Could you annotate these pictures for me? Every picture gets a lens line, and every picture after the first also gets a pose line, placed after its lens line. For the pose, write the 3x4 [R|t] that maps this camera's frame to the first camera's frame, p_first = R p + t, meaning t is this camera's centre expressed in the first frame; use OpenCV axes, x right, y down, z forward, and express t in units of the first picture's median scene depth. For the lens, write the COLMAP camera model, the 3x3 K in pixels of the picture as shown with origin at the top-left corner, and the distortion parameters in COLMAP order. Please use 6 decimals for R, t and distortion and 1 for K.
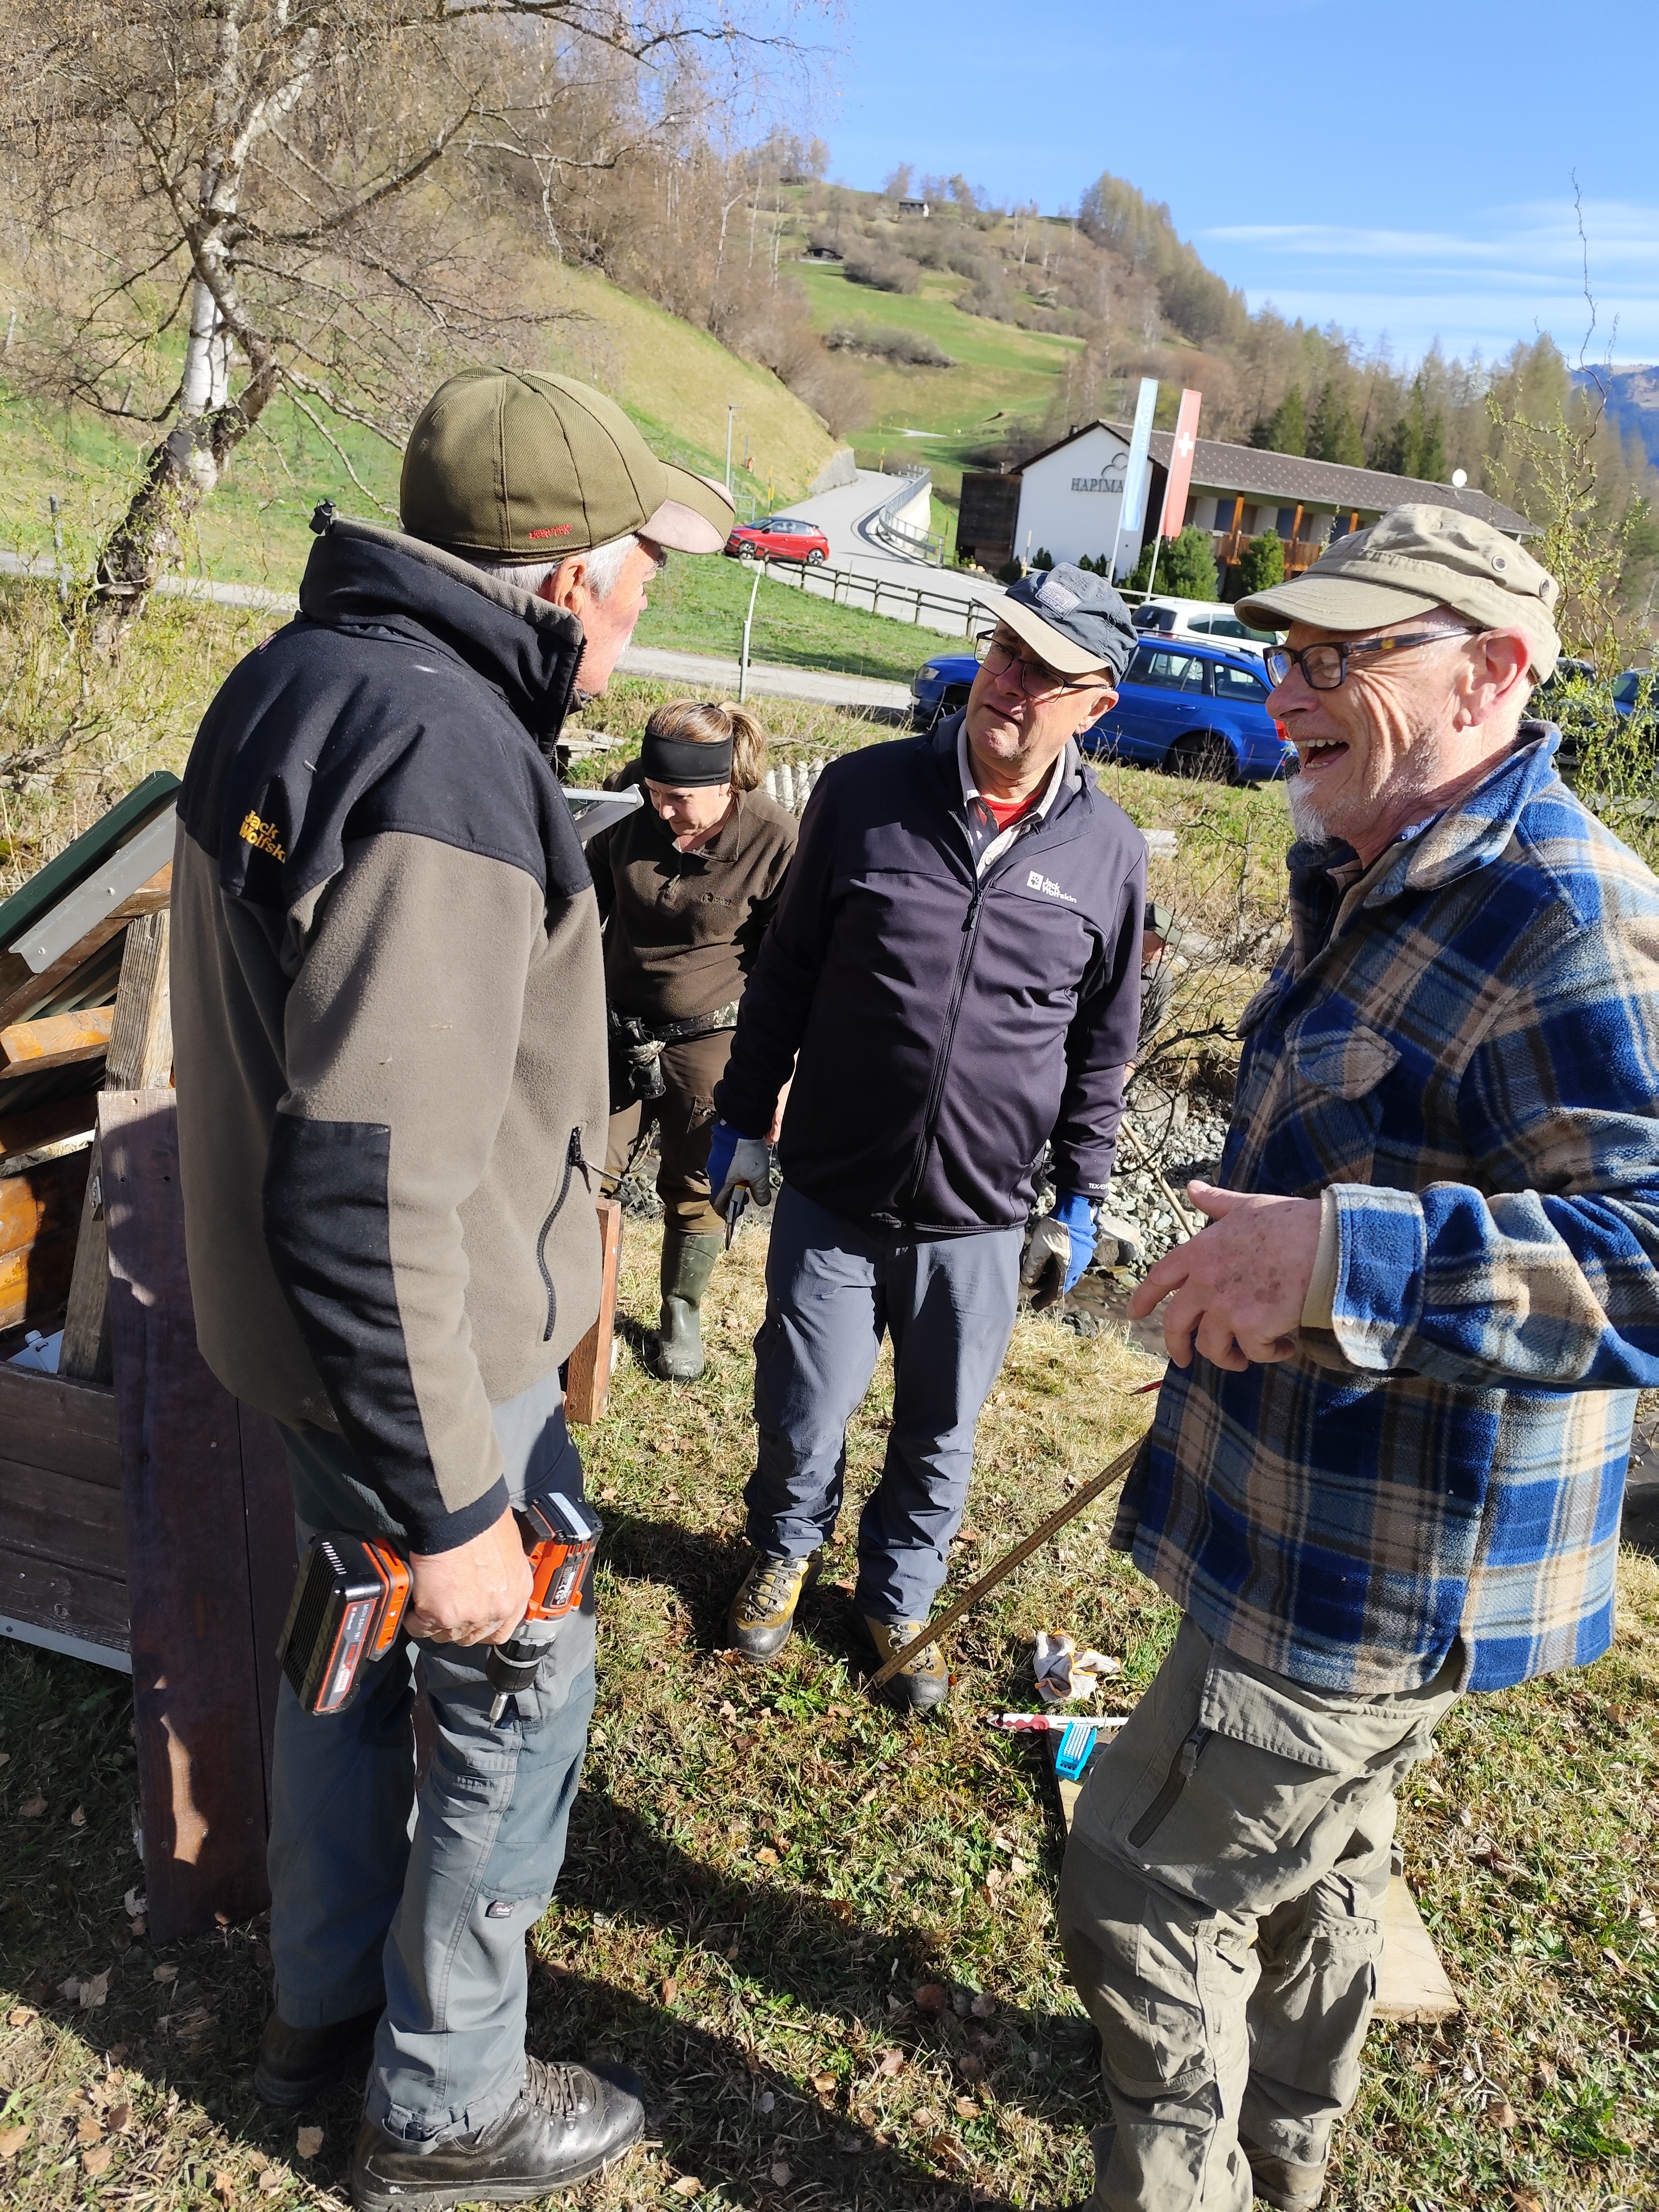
lens RADIAL K [[1487.9, 0, 829.5], [0, 1487.9, 1106.0], [0, 0, 1]] dist [0.006608, 0.002054]
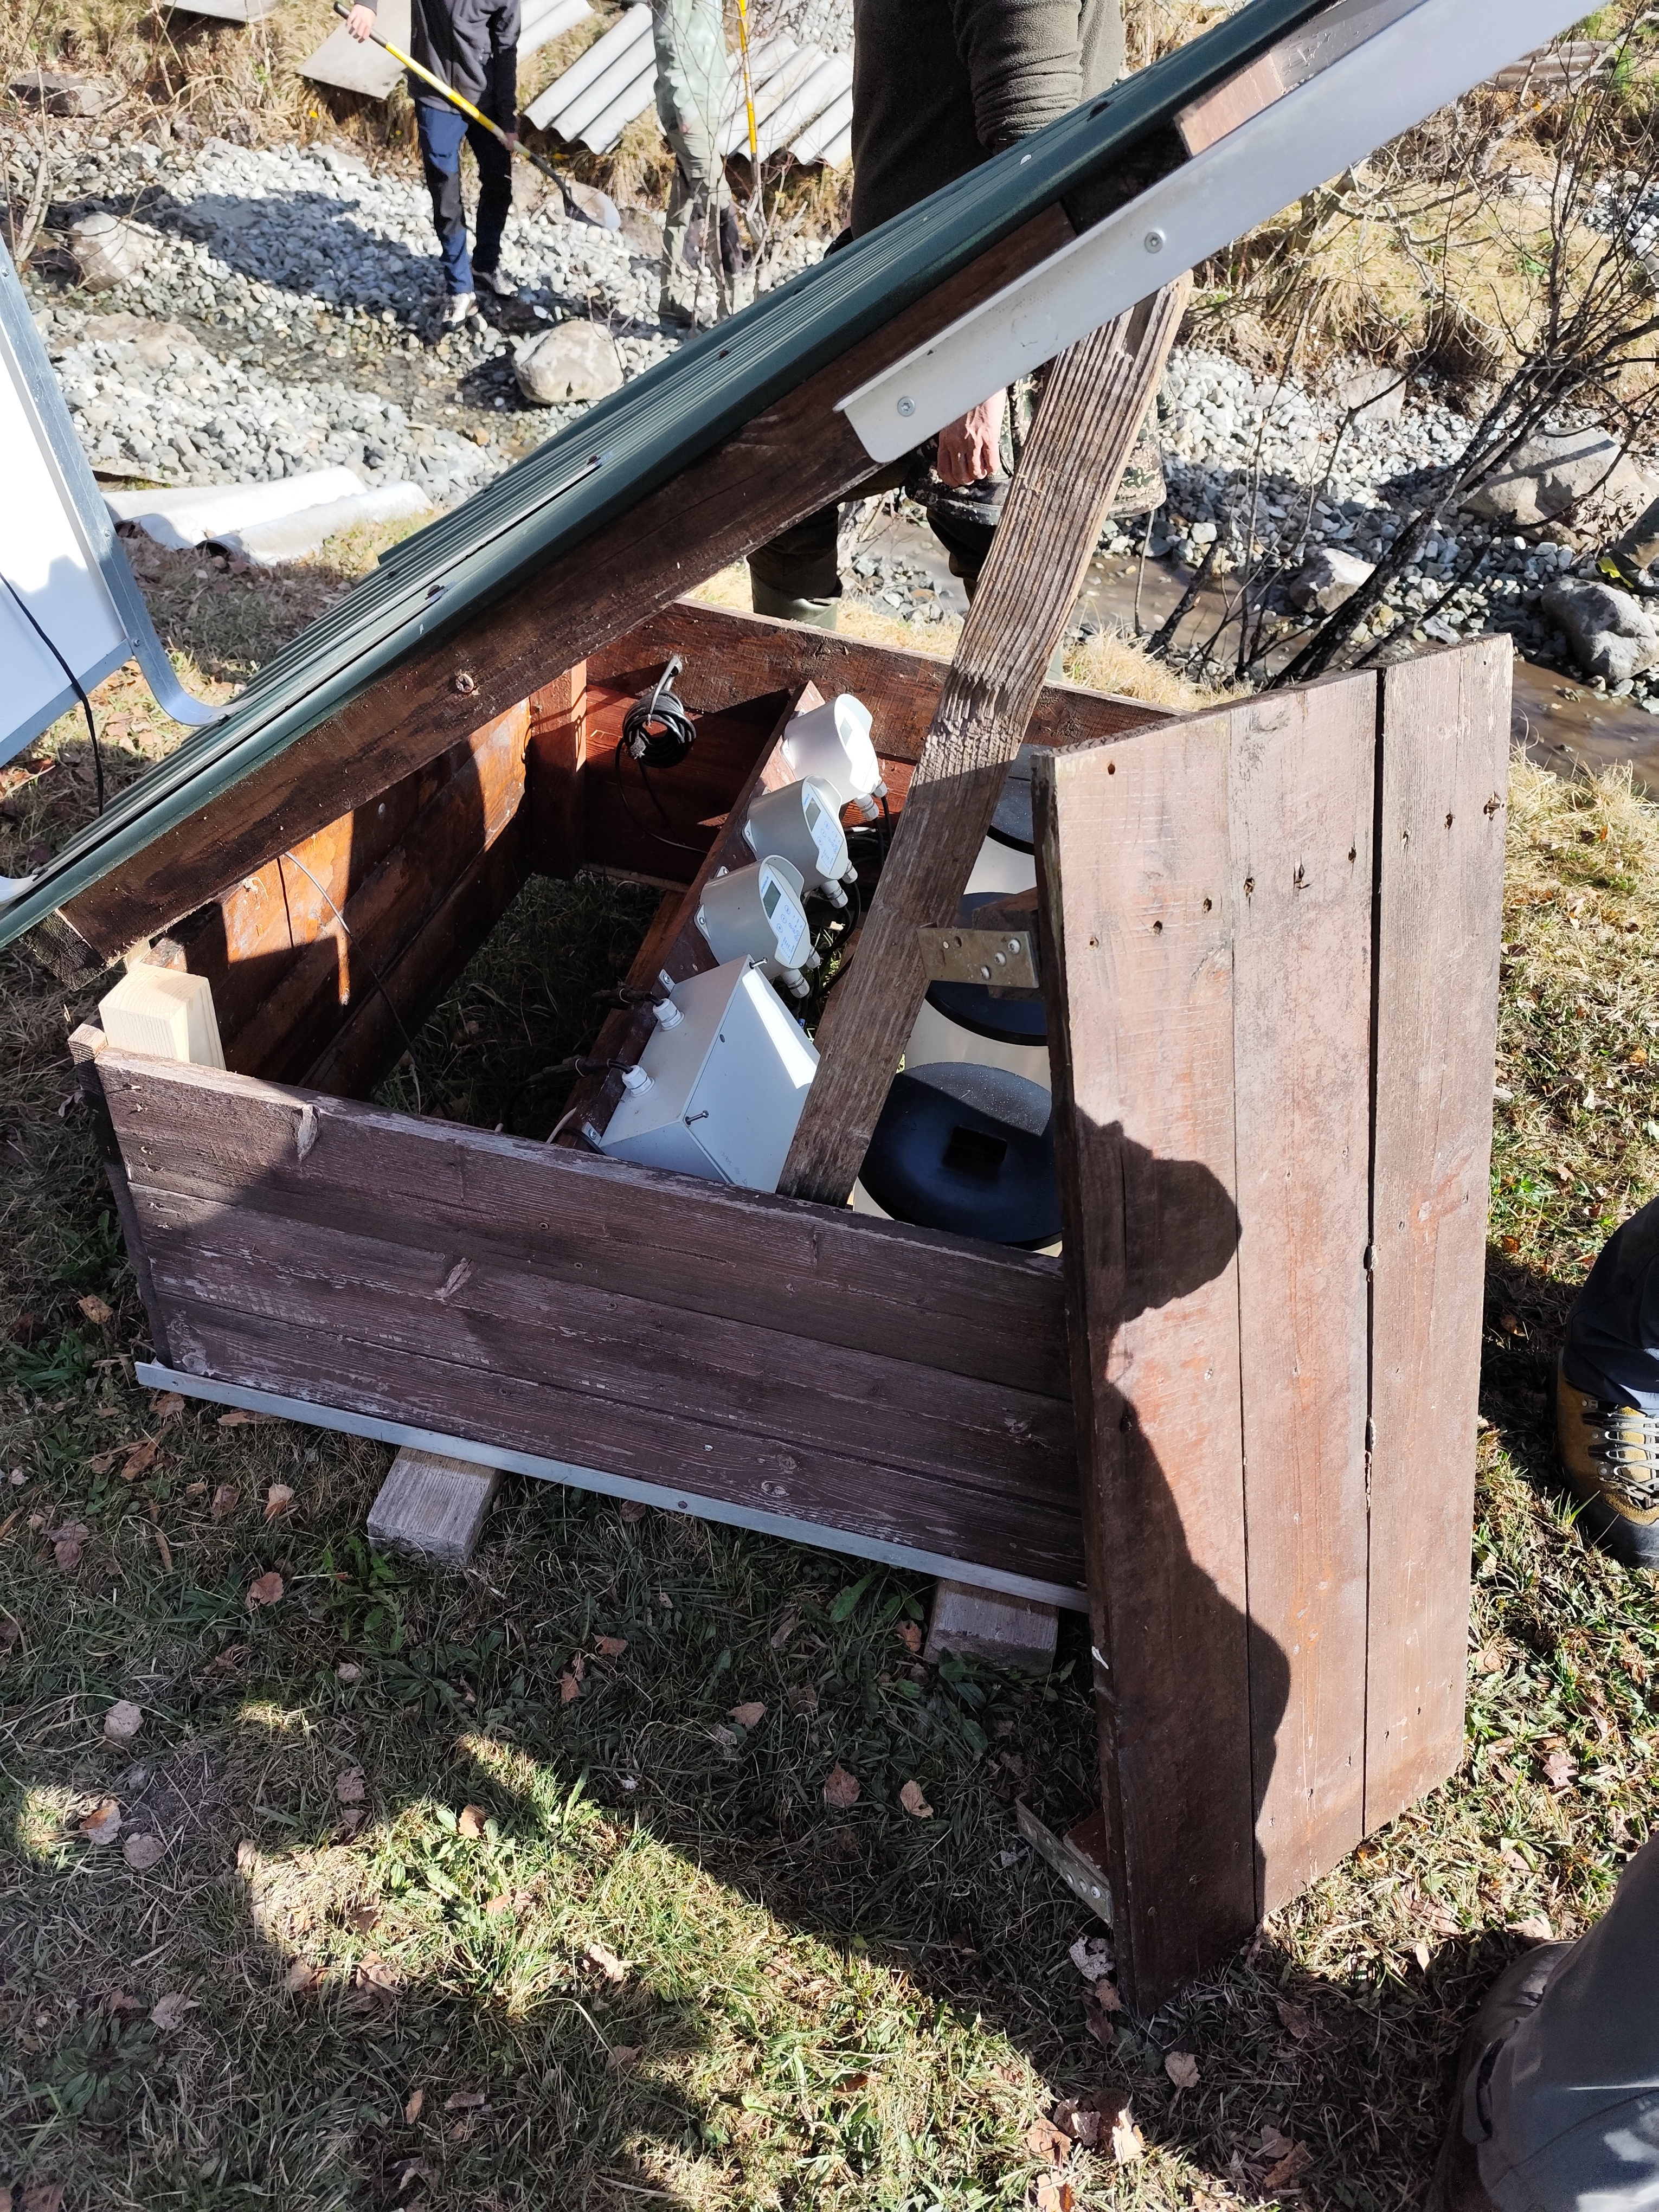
lens RADIAL K [[1487.9, 0, 829.5], [0, 1487.9, 1106.0], [0, 0, 1]] dist [0.006608, 0.002054]
pose [[0.997766, -0.033373, 0.057868, -0.524083], [0.003139, 0.888735, 0.458410, -0.108238], [-0.066728, -0.457205, 0.886855, 0.500338]]
